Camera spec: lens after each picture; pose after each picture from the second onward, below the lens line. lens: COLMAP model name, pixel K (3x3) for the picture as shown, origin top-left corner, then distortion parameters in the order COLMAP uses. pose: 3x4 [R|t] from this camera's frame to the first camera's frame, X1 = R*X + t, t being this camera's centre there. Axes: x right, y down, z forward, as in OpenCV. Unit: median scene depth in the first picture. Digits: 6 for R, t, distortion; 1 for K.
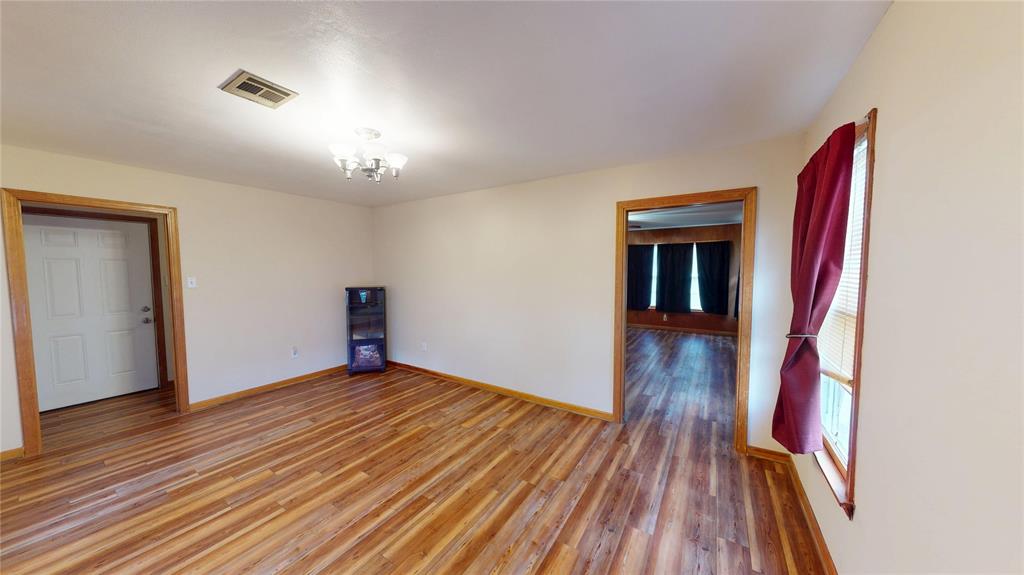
lens RADIAL K [[325.7, 0, 512.0], [0, 325.7, 287.5], [0, 0, 1]] dist [0.000223, 0.000030]
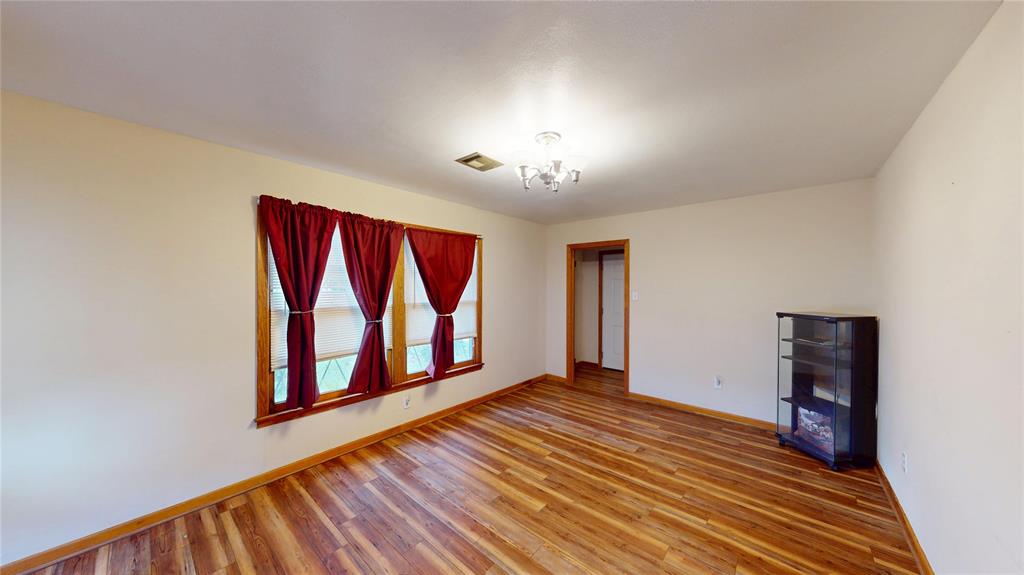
lens RADIAL K [[325.7, 0, 512.0], [0, 325.7, 287.5], [0, 0, 1]] dist [0.000223, 0.000030]
pose [[-0.149842, 0.003712, -0.988703, 0.385584], [-0.057086, 0.998292, 0.012400, -0.042167], [0.987061, 0.058299, -0.149374, 0.851504]]
